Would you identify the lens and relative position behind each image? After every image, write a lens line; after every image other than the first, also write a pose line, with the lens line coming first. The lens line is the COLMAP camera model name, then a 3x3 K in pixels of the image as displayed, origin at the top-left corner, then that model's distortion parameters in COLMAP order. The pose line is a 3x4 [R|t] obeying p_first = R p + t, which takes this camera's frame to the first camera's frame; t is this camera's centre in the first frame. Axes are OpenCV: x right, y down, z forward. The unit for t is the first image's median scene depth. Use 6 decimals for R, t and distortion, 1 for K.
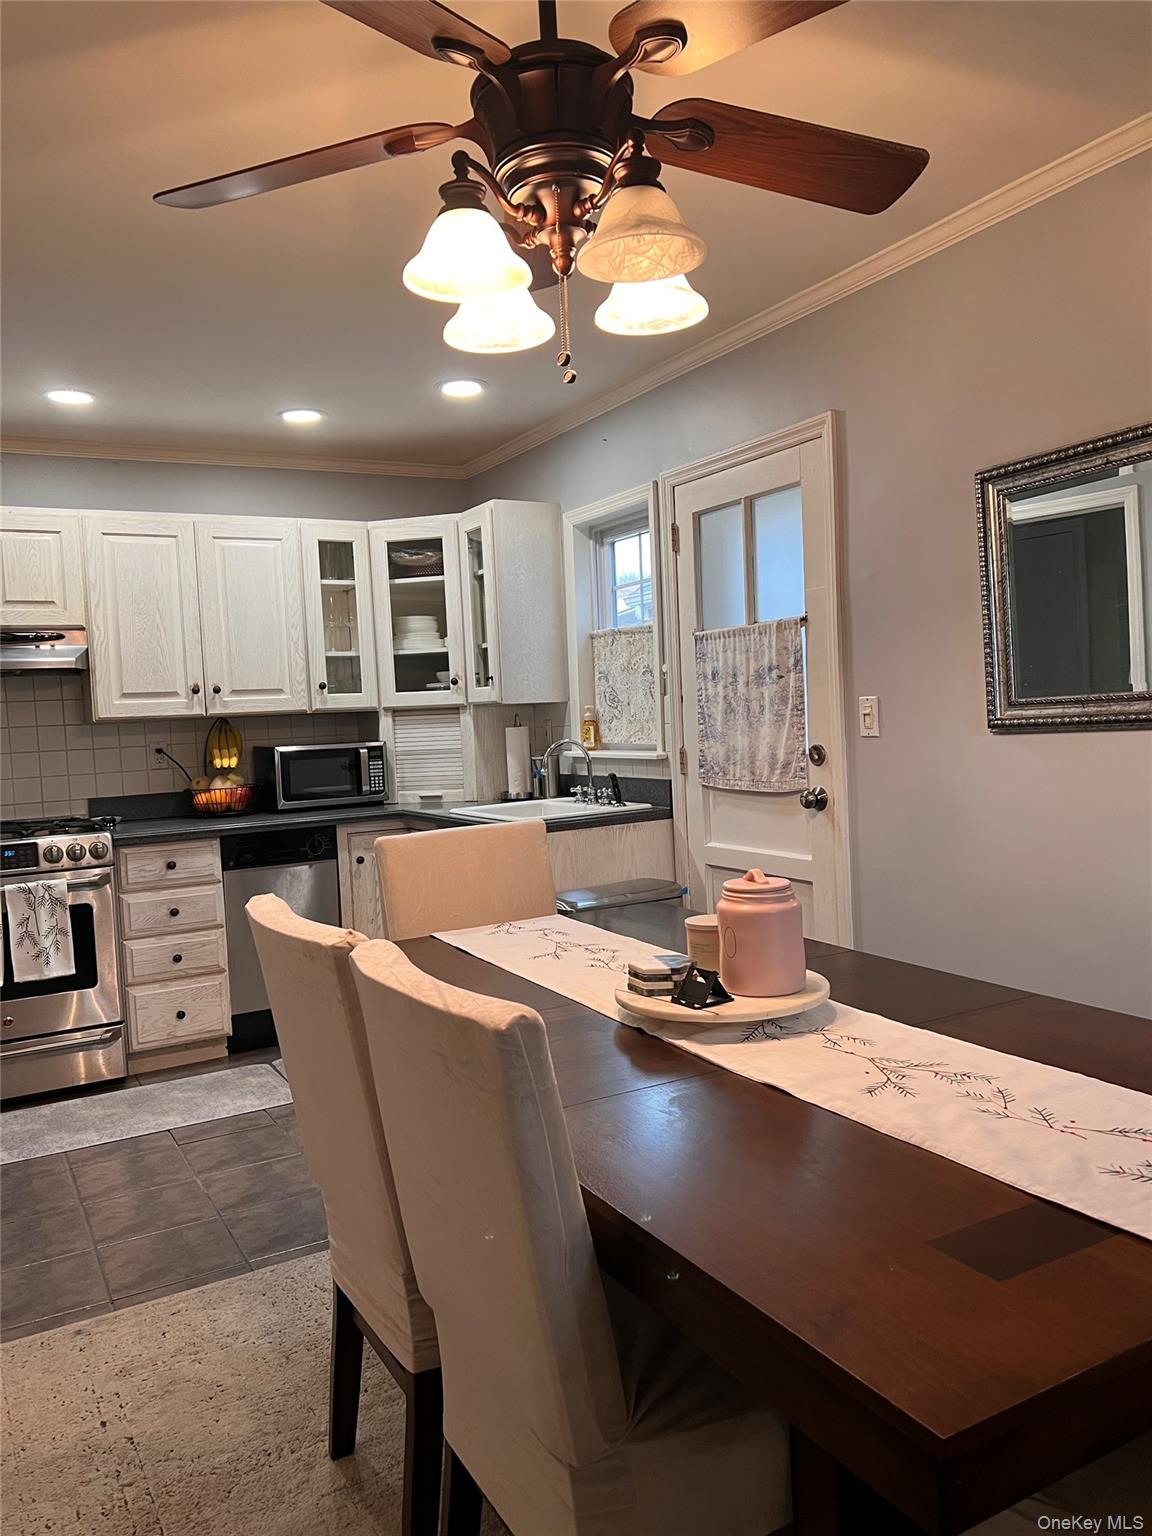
lens RADIAL K [[1158.2, 0, 576.0], [0, 1158.2, 768.0], [0, 0, 1]] dist [0.037992, -0.004060]
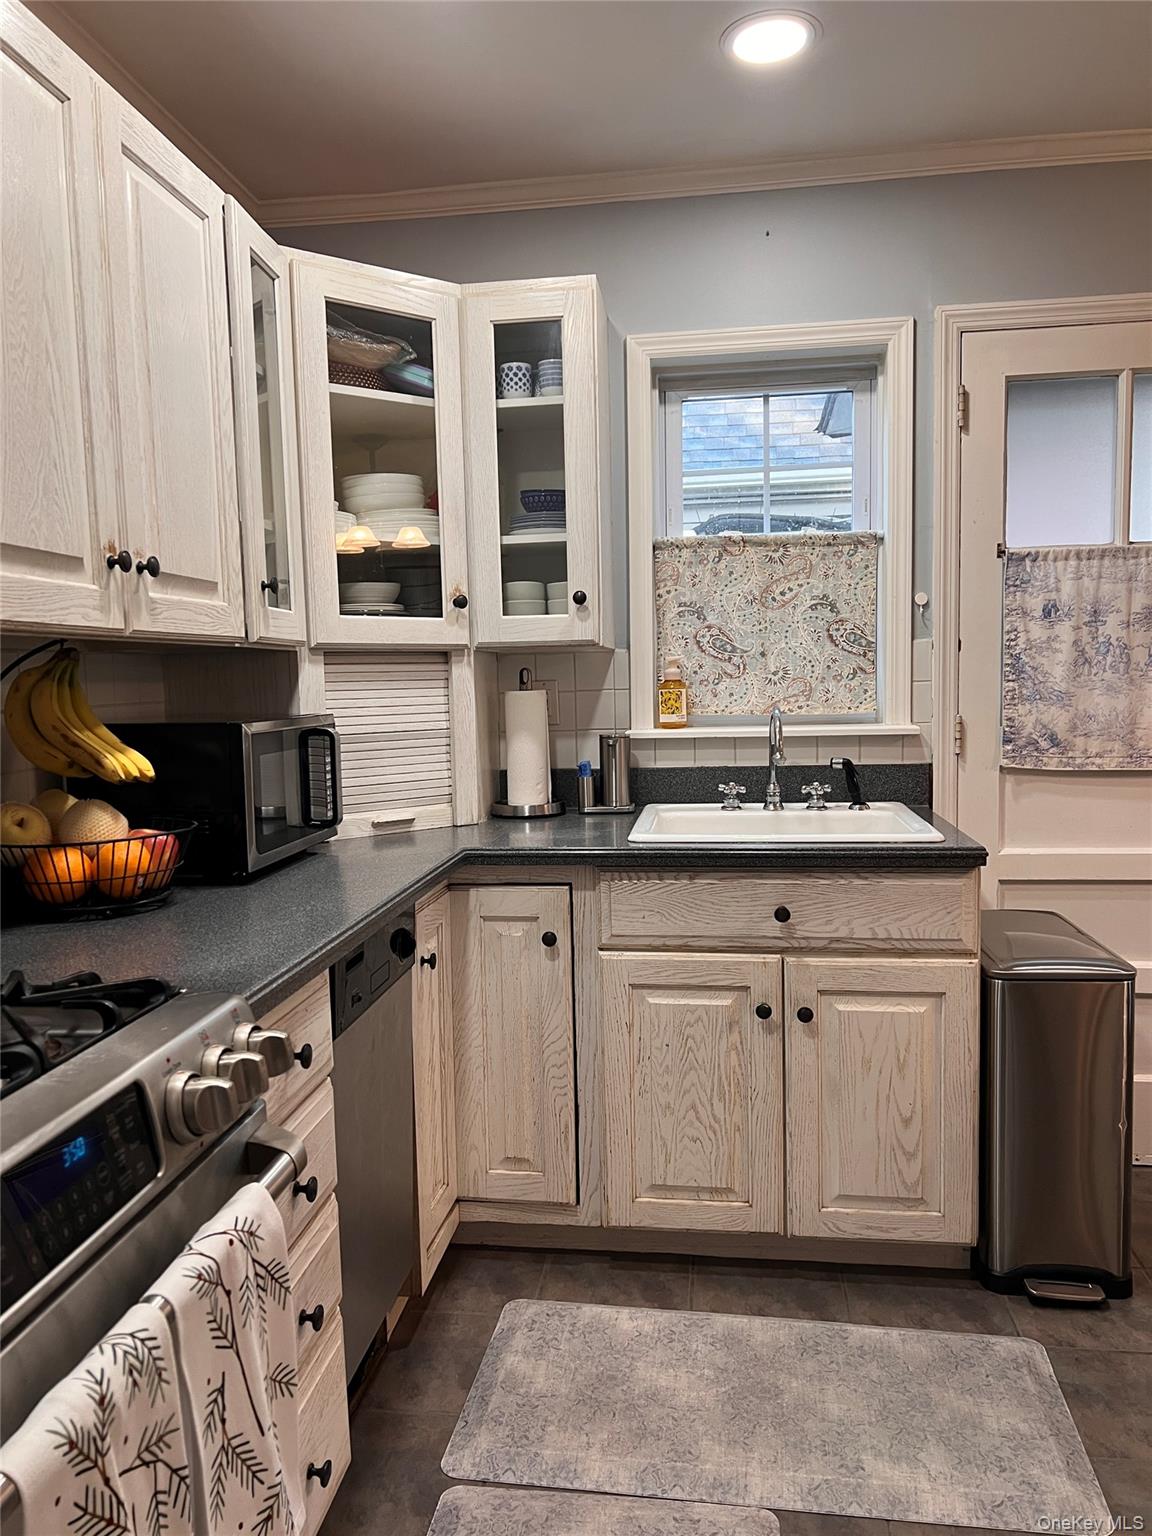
lens RADIAL K [[1158.2, 0, 576.0], [0, 1158.2, 768.0], [0, 0, 1]] dist [0.037992, -0.004060]
pose [[0.600772, -0.031174, 0.798812, -0.529755], [0.036533, 0.999266, 0.011521, -0.002621], [-0.798585, 0.022261, 0.601470, 0.678794]]
